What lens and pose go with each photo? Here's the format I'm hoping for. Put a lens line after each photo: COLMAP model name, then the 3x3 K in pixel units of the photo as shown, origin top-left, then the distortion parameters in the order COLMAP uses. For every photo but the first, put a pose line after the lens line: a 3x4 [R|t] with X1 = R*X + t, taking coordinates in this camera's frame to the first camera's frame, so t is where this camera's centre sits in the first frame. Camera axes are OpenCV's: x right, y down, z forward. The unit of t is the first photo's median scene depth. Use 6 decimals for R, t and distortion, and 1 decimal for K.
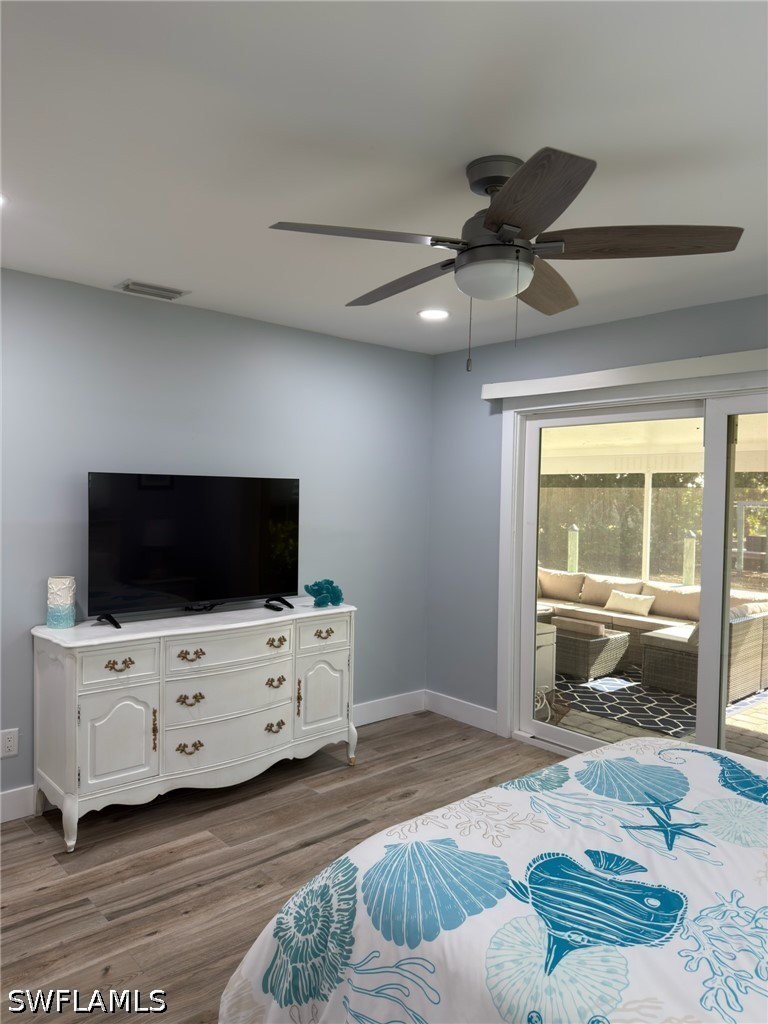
lens RADIAL K [[724.7, 0, 374.2], [0, 724.7, 511.0], [0, 0, 1]] dist [0.057395, -0.067476]
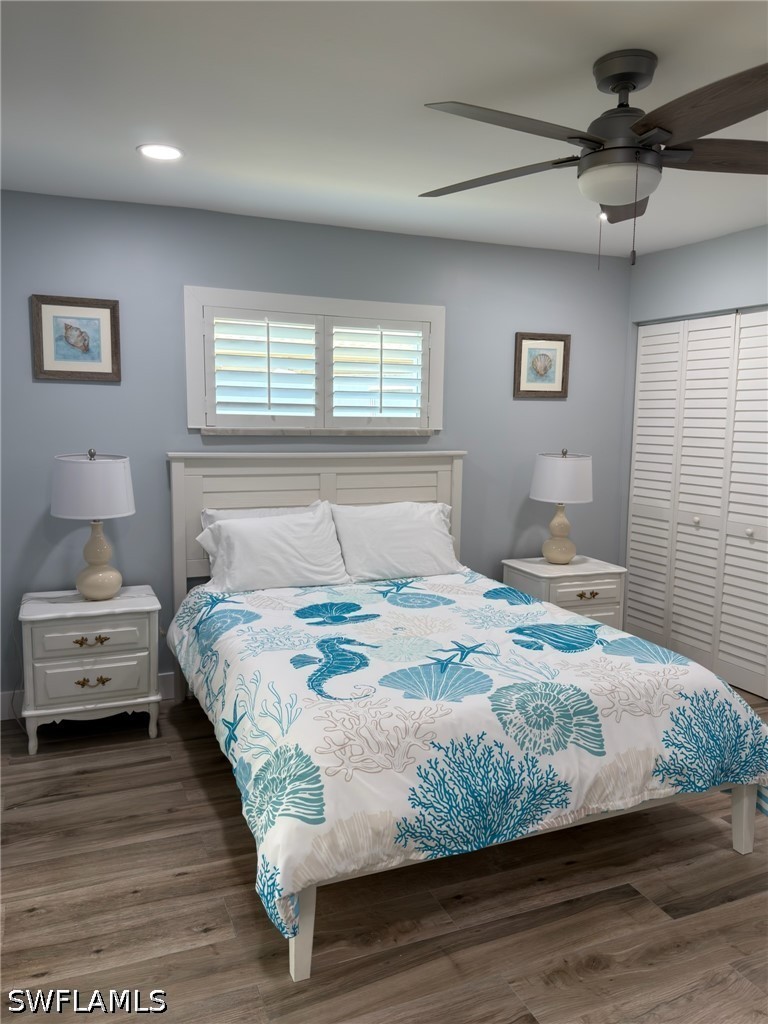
lens RADIAL K [[780.9, 0, 381.9], [0, 780.9, 518.4], [0, 0, 1]] dist [0.105692, -0.175781]
pose [[-0.952922, -0.070887, 0.294814, 0.131312], [-0.023118, 0.986444, 0.162463, -0.043642], [-0.302334, 0.147999, -0.941642, 2.277592]]
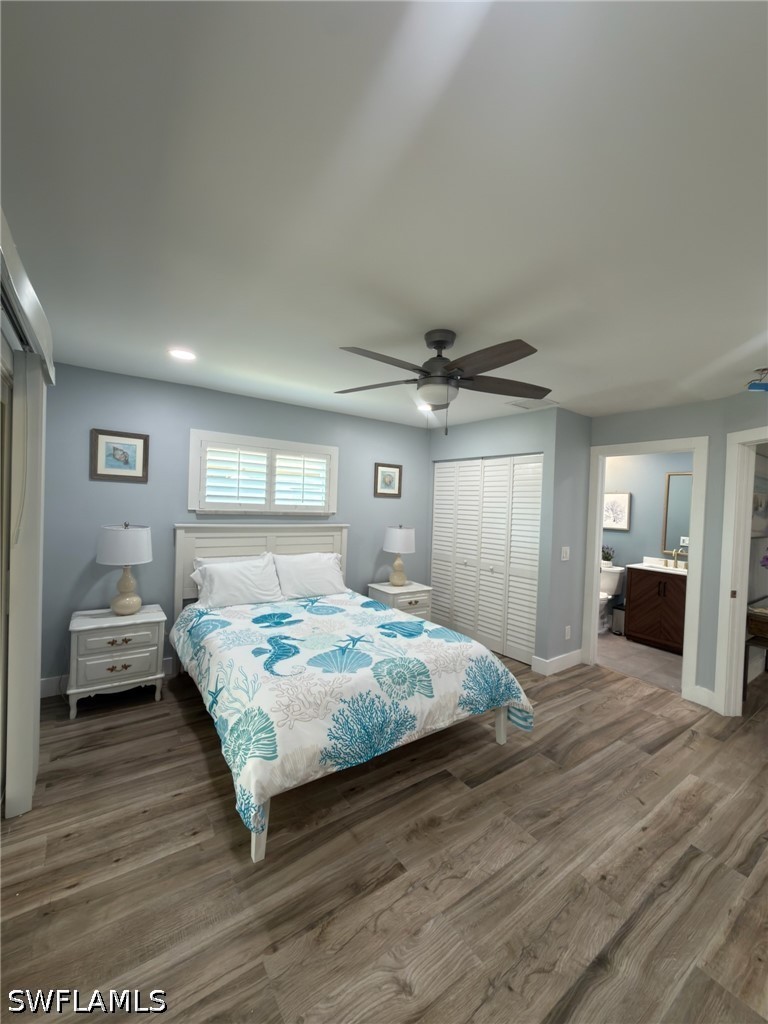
lens RADIAL K [[419.6, 0, 384.0], [0, 419.6, 512.0], [0, 0, 1]] dist [-0.000959, 0.000201]
pose [[-0.994191, -0.059558, 0.089648, 0.198882], [-0.055377, 0.997291, 0.048425, -0.057514], [-0.092289, 0.043180, -0.994796, 2.236490]]
